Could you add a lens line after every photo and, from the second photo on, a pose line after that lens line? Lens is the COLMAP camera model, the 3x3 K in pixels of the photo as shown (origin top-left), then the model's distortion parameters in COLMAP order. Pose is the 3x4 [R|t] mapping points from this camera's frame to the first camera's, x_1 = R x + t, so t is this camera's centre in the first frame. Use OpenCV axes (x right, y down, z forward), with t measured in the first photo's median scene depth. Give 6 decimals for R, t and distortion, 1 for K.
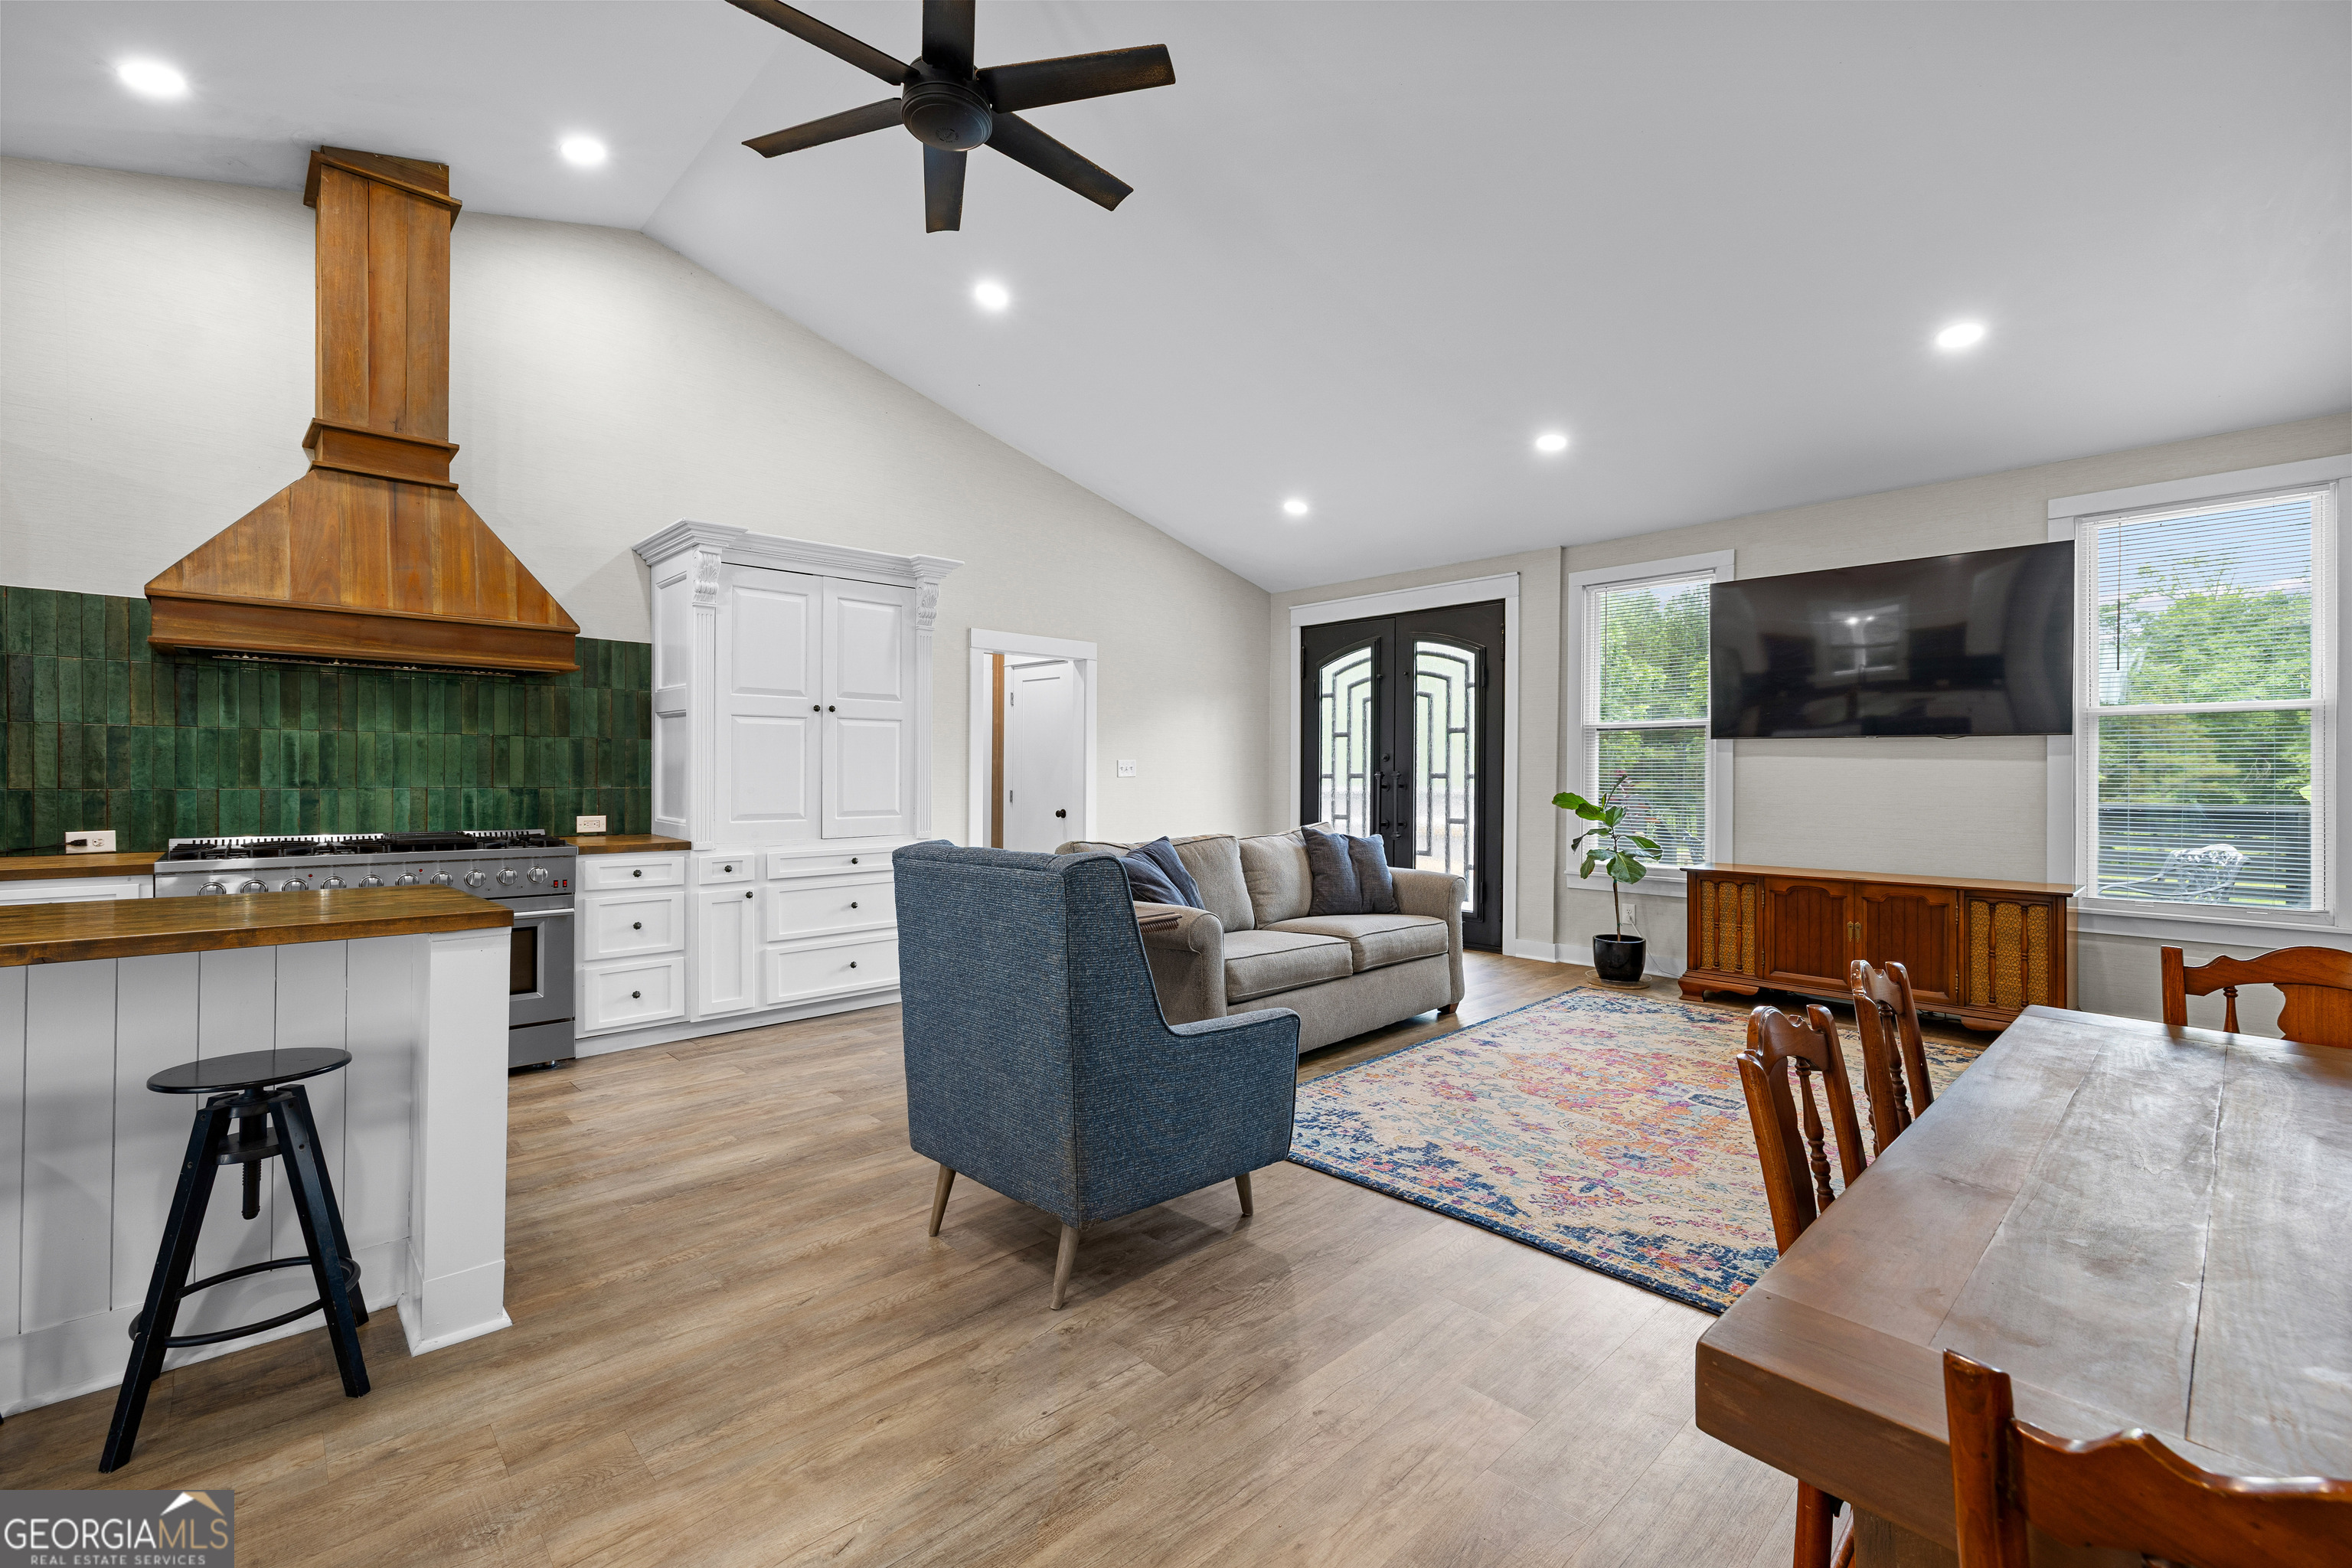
lens RADIAL K [[982.9, 0, 1174.6], [0, 982.9, 778.3], [0, 0, 1]] dist [0.000356, 0.000357]
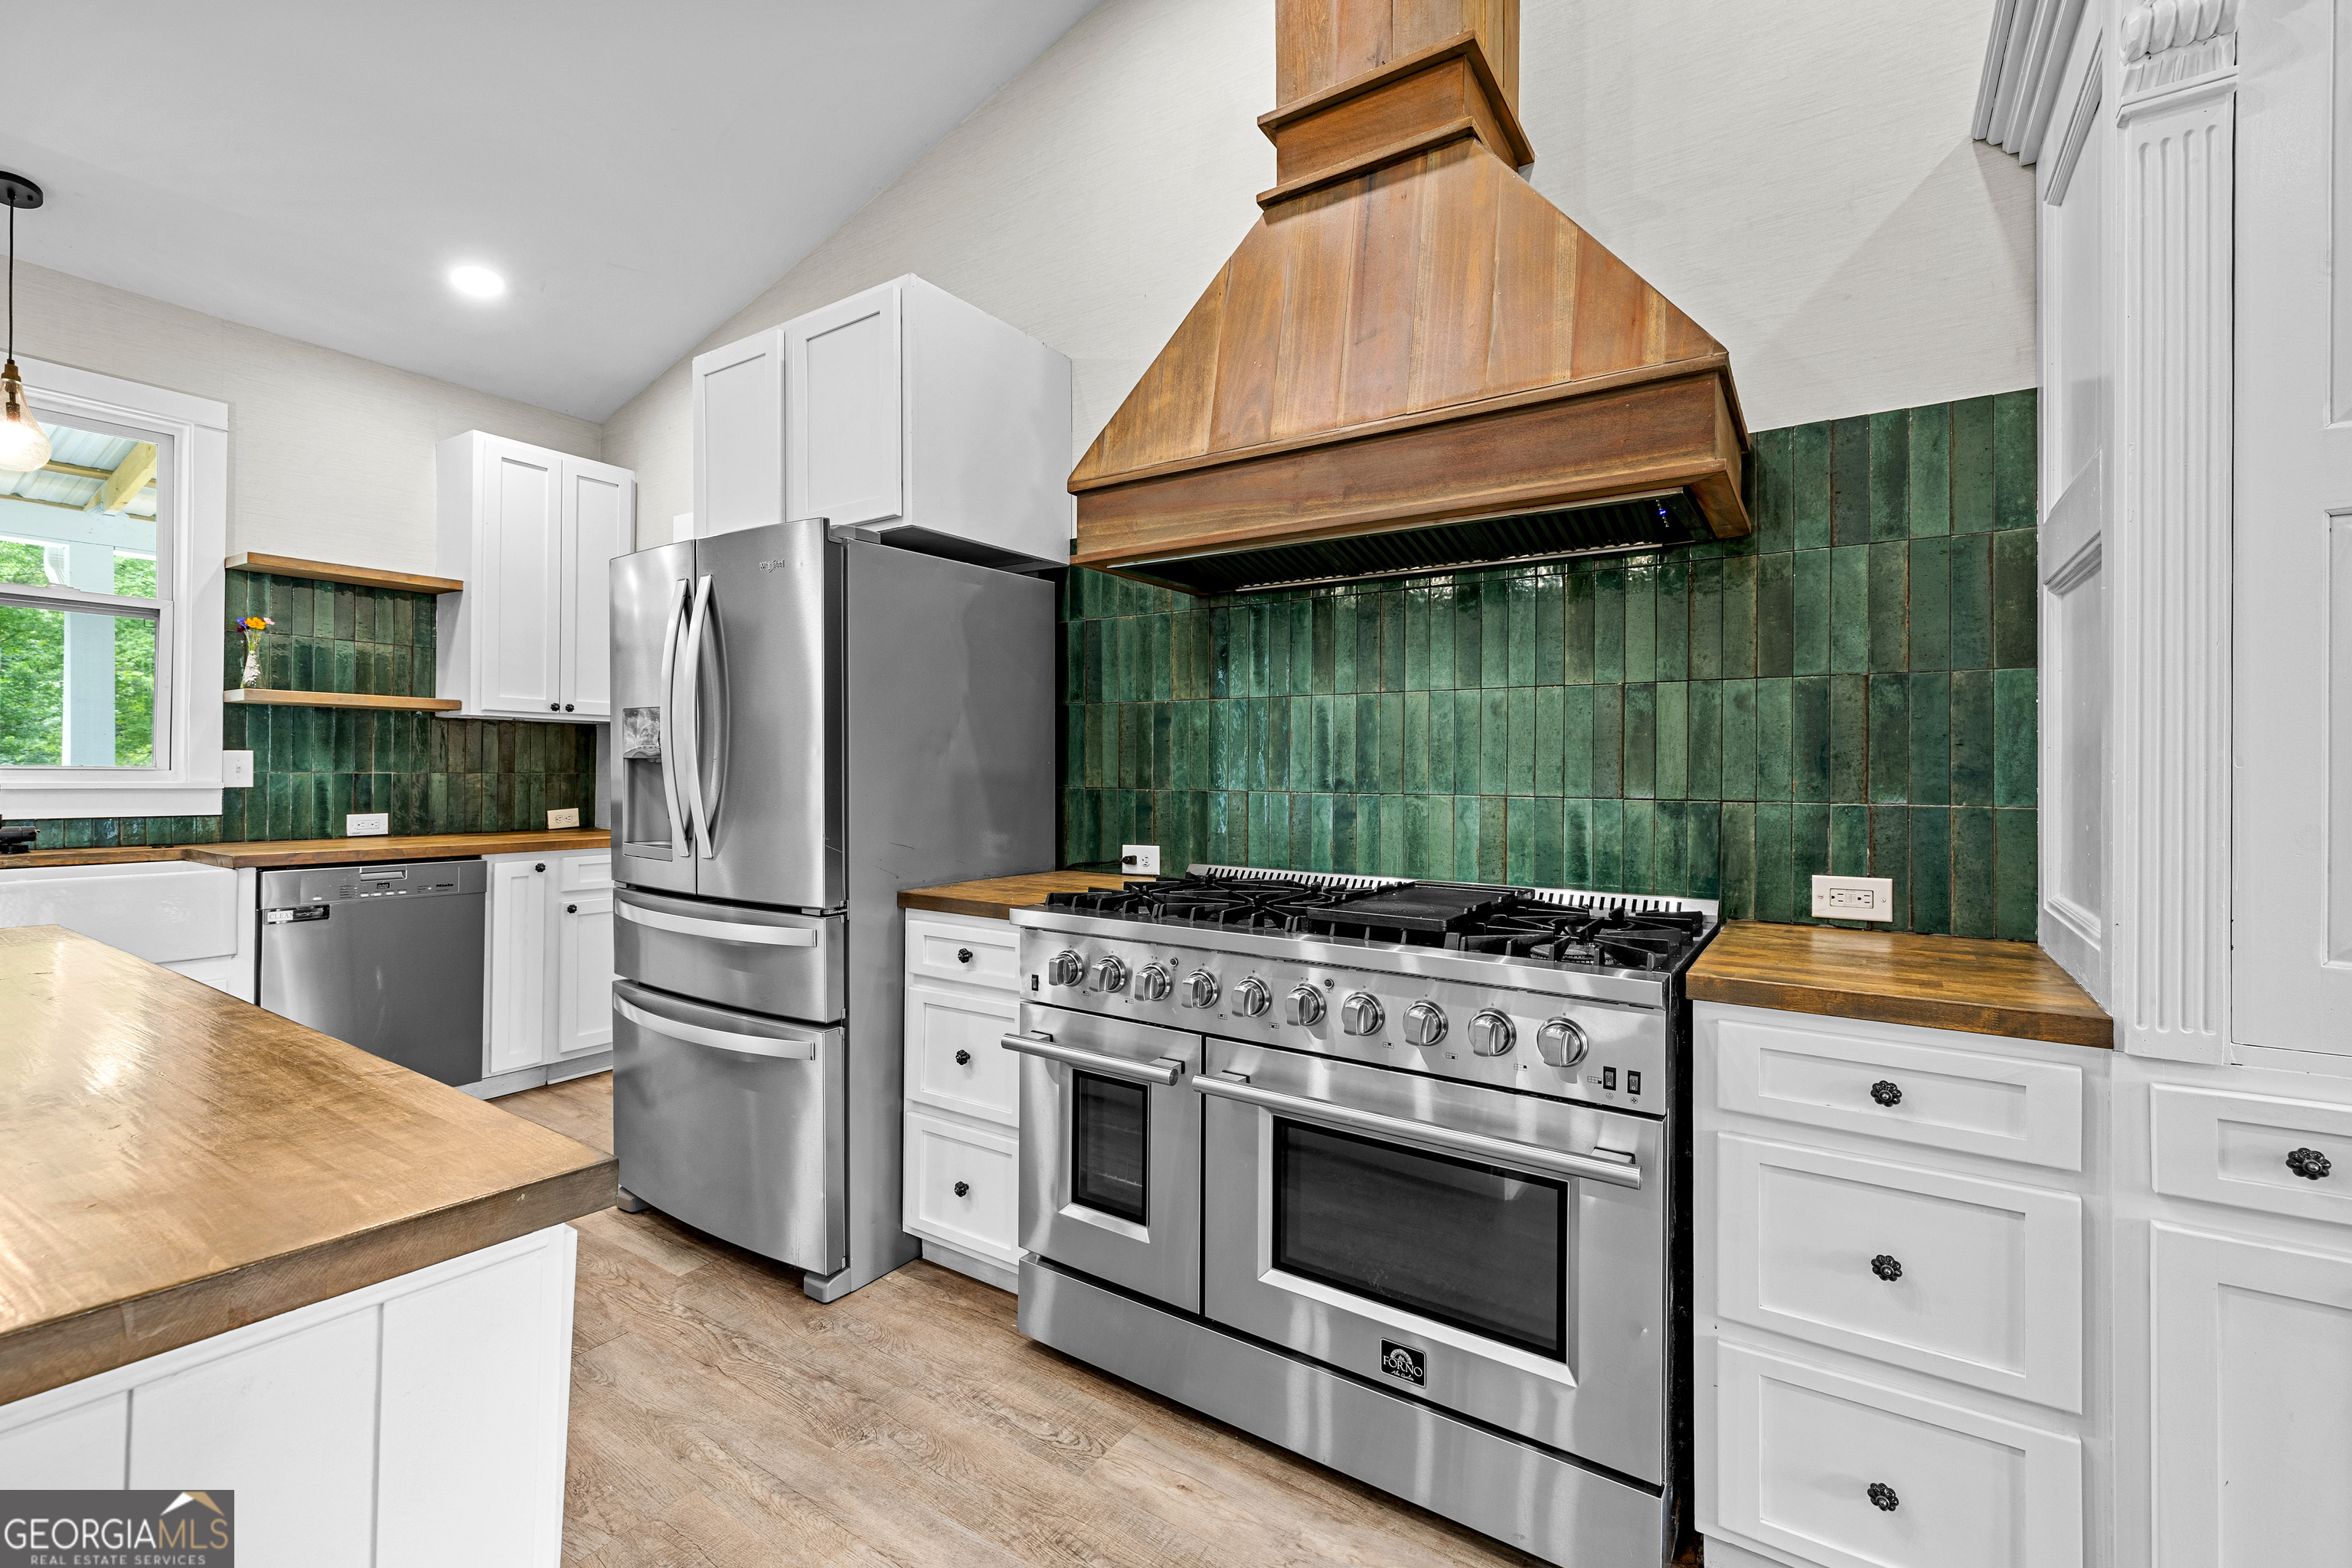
lens RADIAL K [[1008.9, 0, 1173.3], [0, 1008.9, 771.2], [0, 0, 1]] dist [0.000918, 0.000130]
pose [[0.224781, -0.005265, -0.974395, -0.316834], [-0.009052, 0.999931, -0.007492, 0.002594], [0.974367, 0.010504, 0.224718, 0.772311]]
